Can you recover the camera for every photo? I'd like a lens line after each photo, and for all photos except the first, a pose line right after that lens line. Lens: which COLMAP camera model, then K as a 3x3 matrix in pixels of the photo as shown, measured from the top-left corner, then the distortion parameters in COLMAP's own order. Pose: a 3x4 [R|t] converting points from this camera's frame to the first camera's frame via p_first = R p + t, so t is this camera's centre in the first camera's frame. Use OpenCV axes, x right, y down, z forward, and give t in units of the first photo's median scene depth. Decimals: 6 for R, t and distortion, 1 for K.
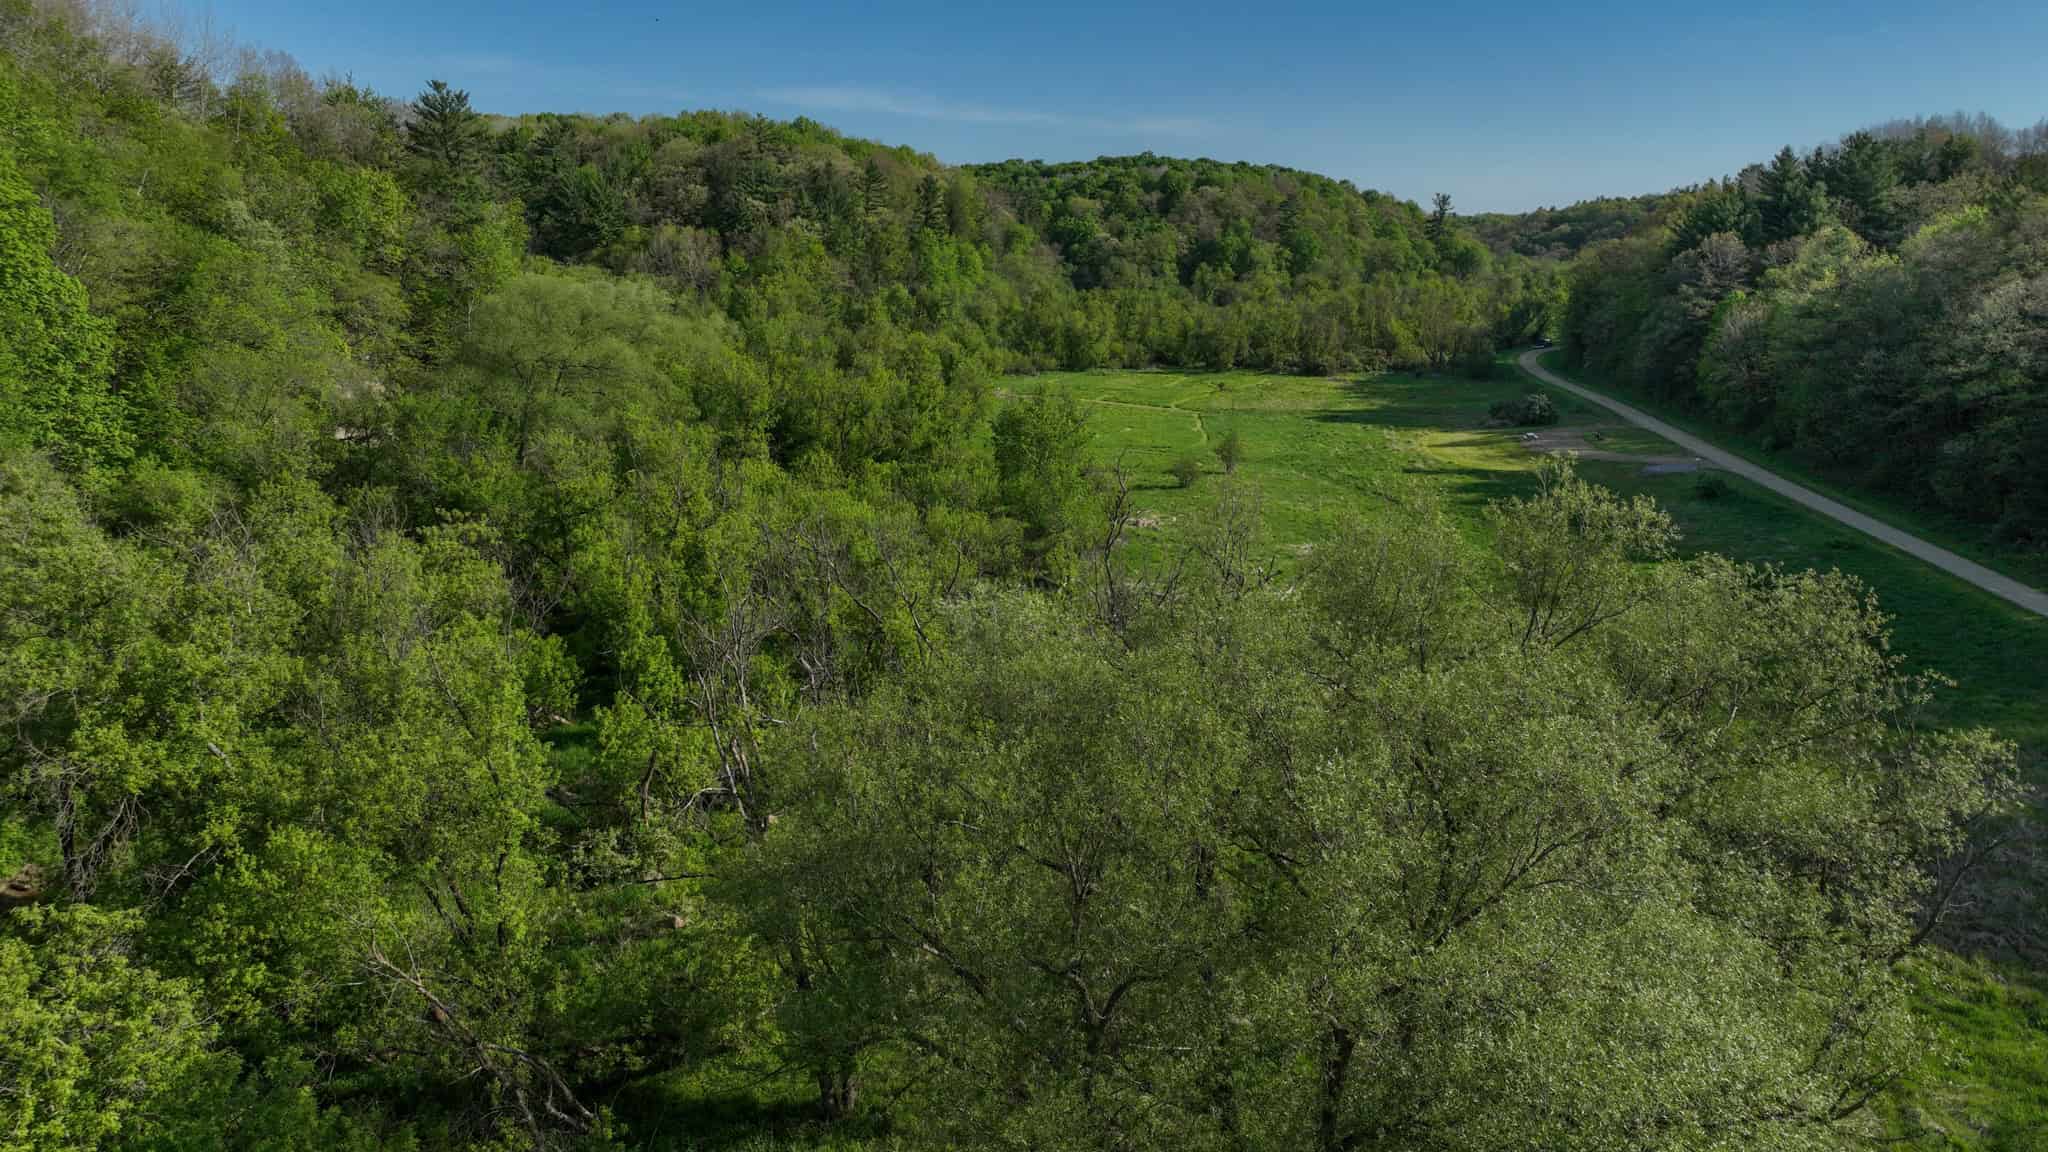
lens RADIAL K [[1438.5, 0, 1024.0], [0, 1438.5, 576.0], [0, 0, 1]] dist [-0.002043, 0.020339]
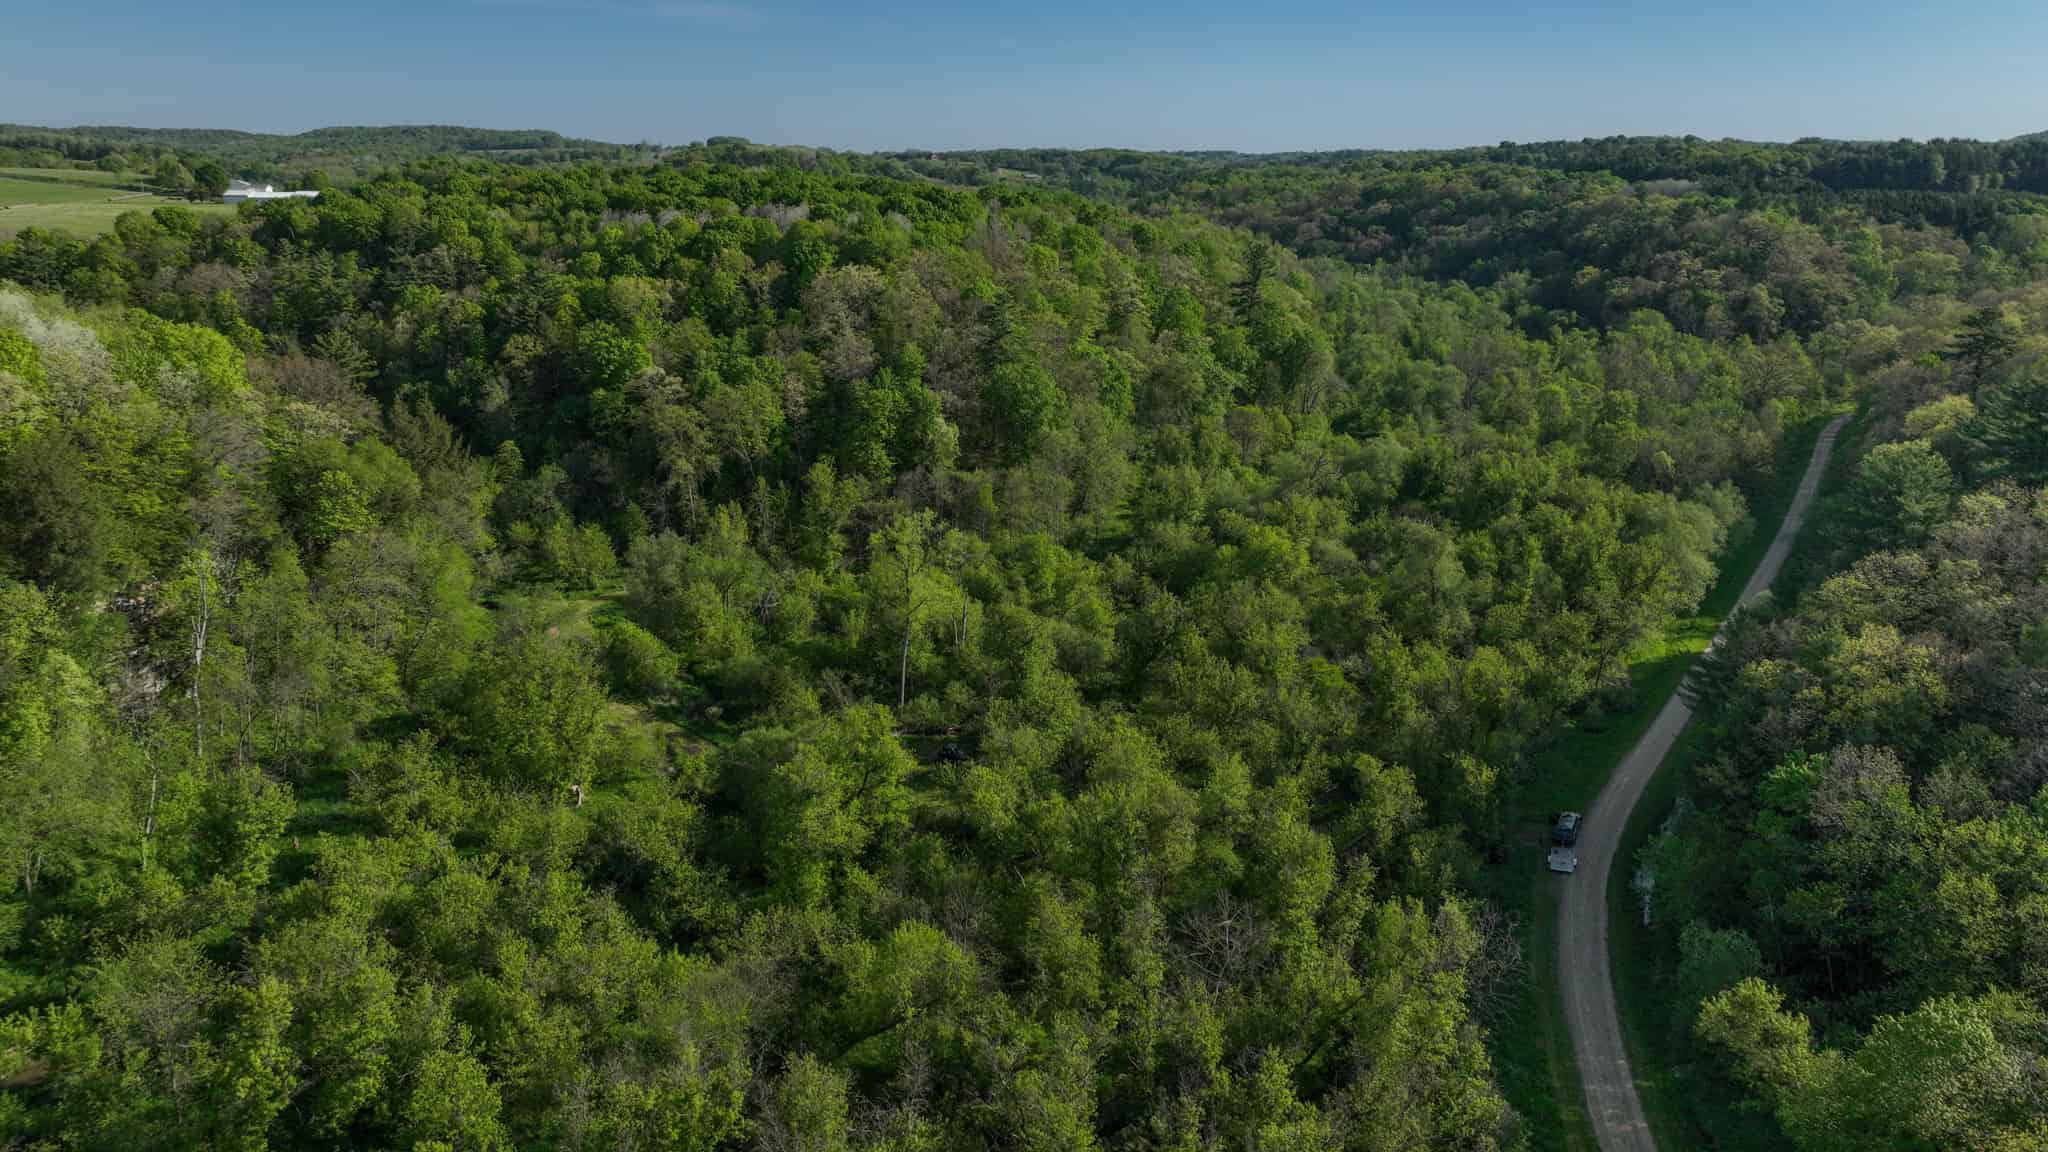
lens RADIAL K [[1438.5, 0, 1024.0], [0, 1438.5, 576.0], [0, 0, 1]] dist [-0.002043, 0.020339]
pose [[0.989356, -0.039372, 0.140089, 0.111924], [0.030768, 0.997535, 0.063064, -0.188446], [-0.142226, -0.058082, 0.988129, 0.445933]]
